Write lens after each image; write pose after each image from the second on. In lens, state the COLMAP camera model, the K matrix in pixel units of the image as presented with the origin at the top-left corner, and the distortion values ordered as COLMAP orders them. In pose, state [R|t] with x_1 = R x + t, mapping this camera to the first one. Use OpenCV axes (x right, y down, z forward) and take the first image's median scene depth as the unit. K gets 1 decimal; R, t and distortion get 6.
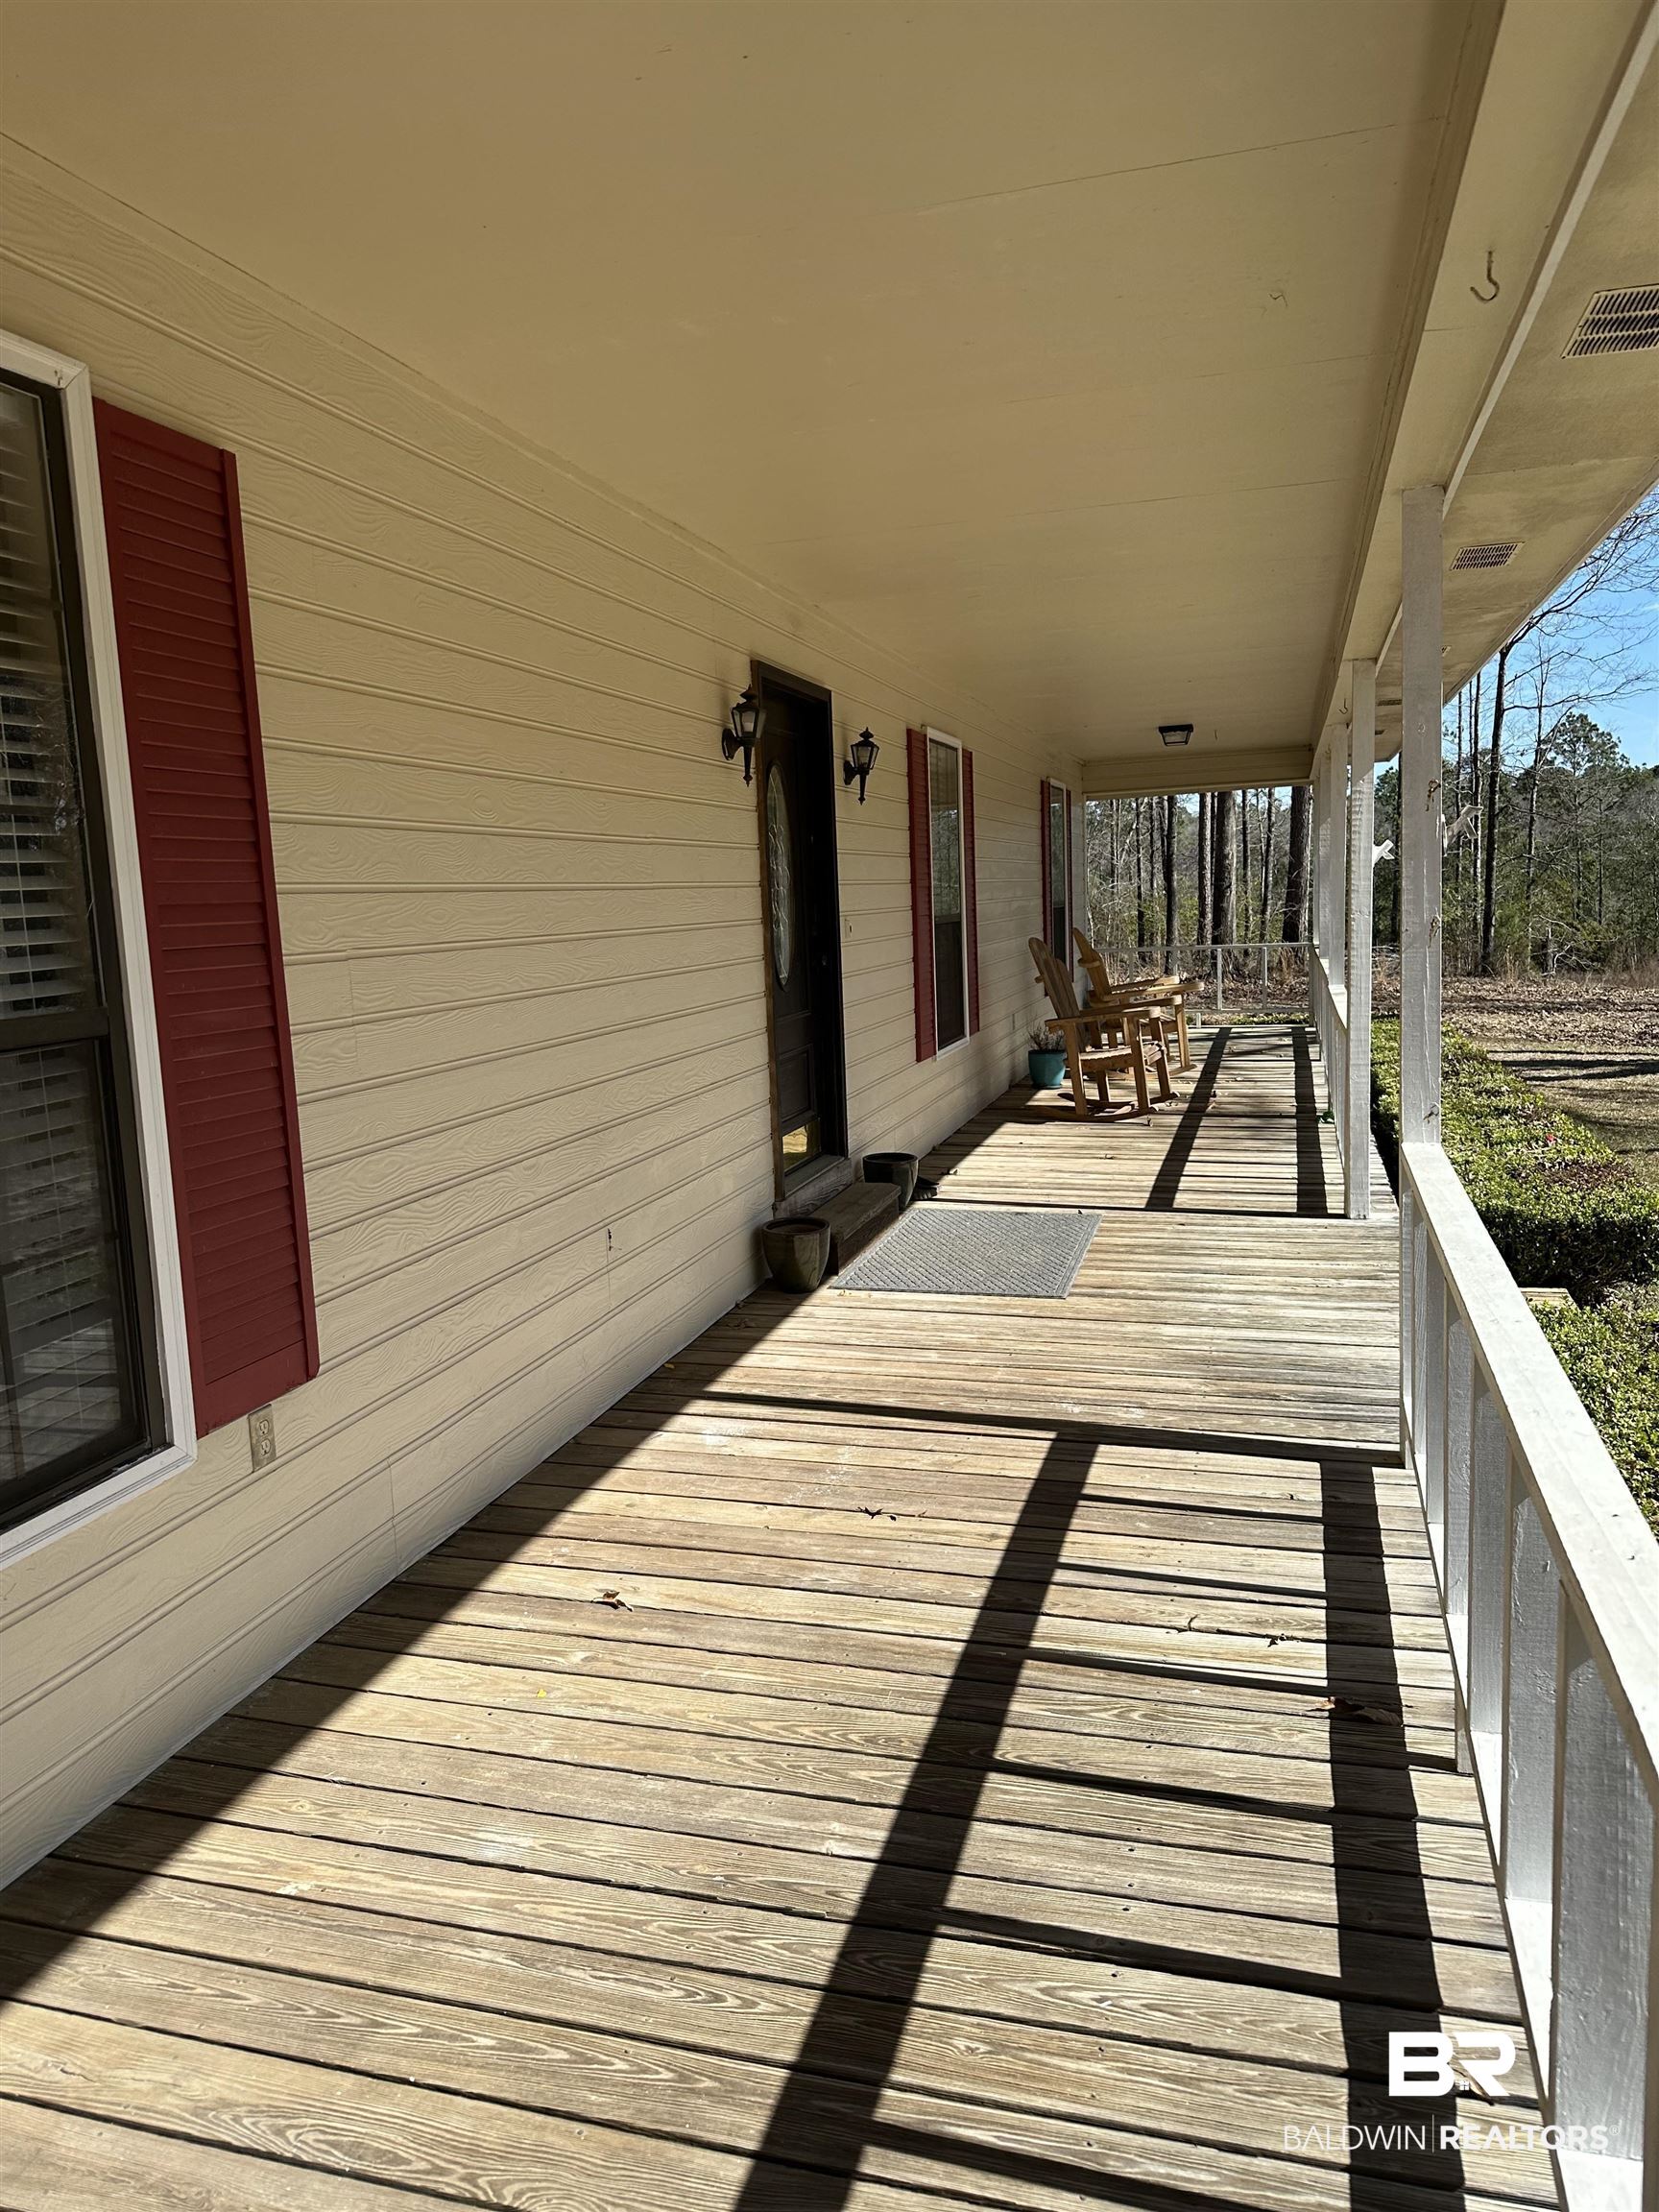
lens RADIAL K [[1599.6, 0, 828.6], [0, 1599.6, 1119.2], [0, 0, 1]] dist [0.031931, -0.020053]
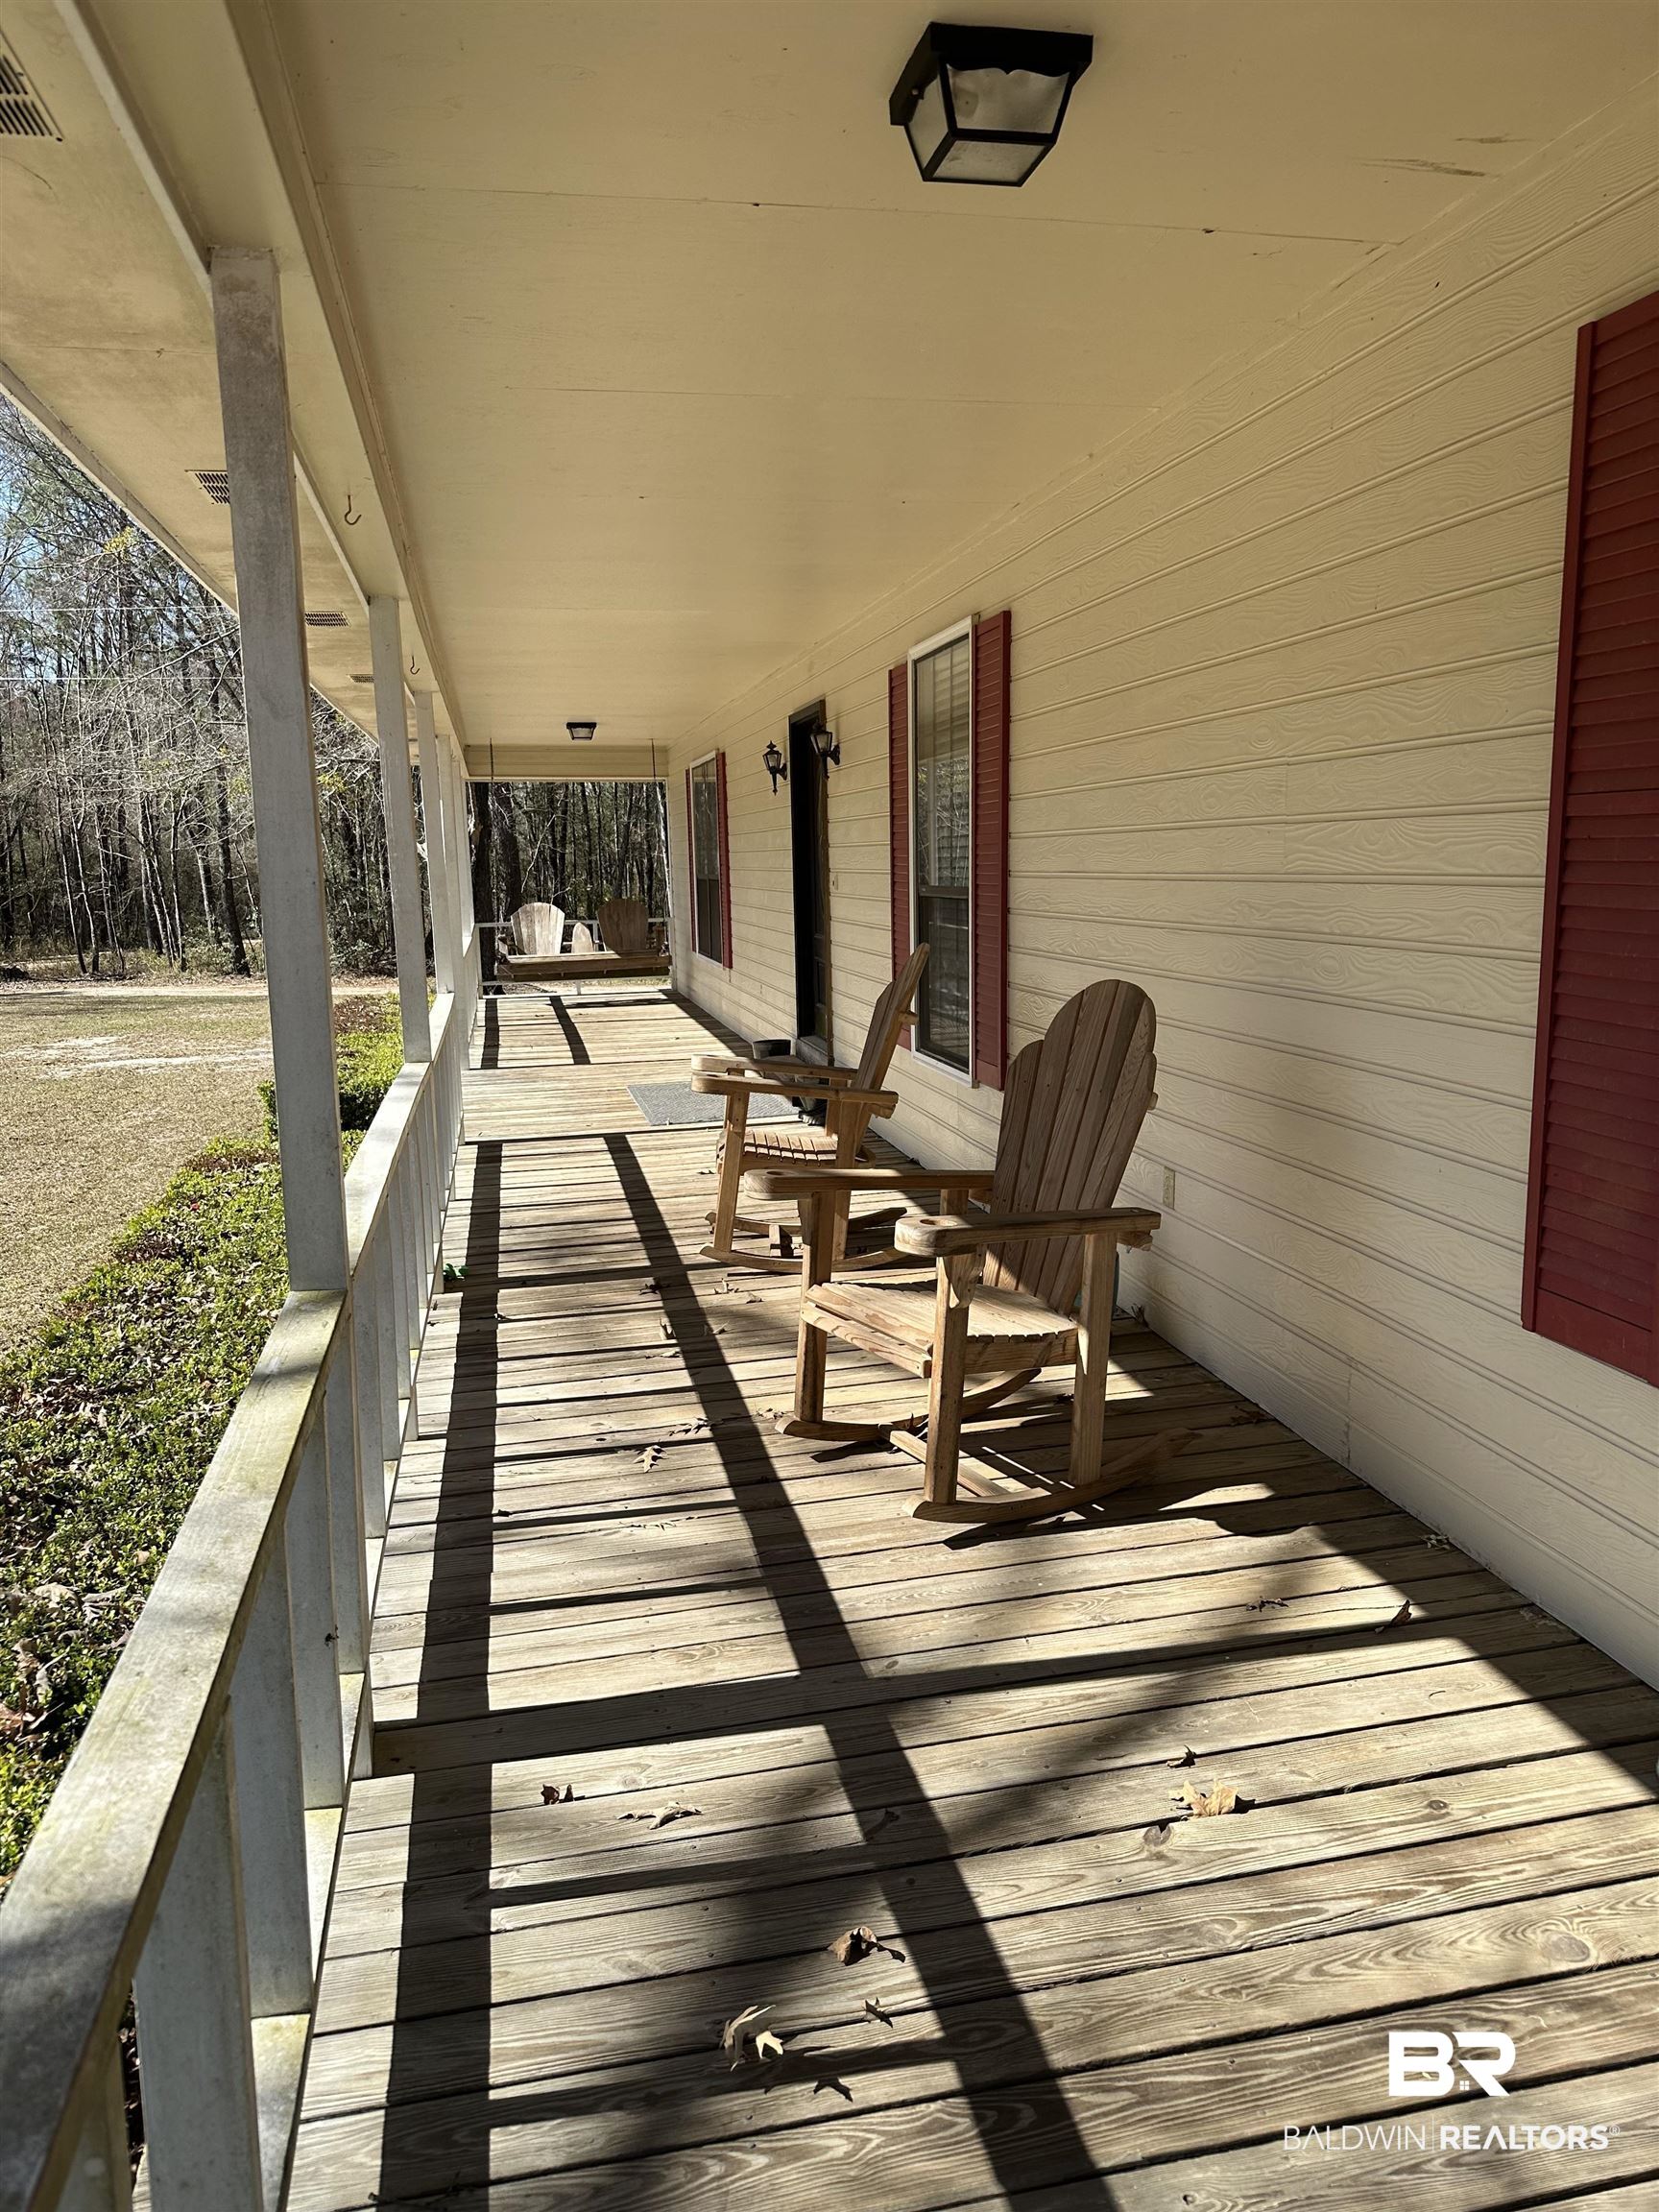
lens RADIAL K [[1599.6, 0, 828.6], [0, 1599.6, 1119.2], [0, 0, 1]] dist [0.031931, -0.020053]
pose [[-0.886150, 0.130641, -0.444602, 0.487788], [-0.008775, 0.954535, 0.297970, -0.260306], [0.463315, 0.267948, -0.844715, 1.715569]]
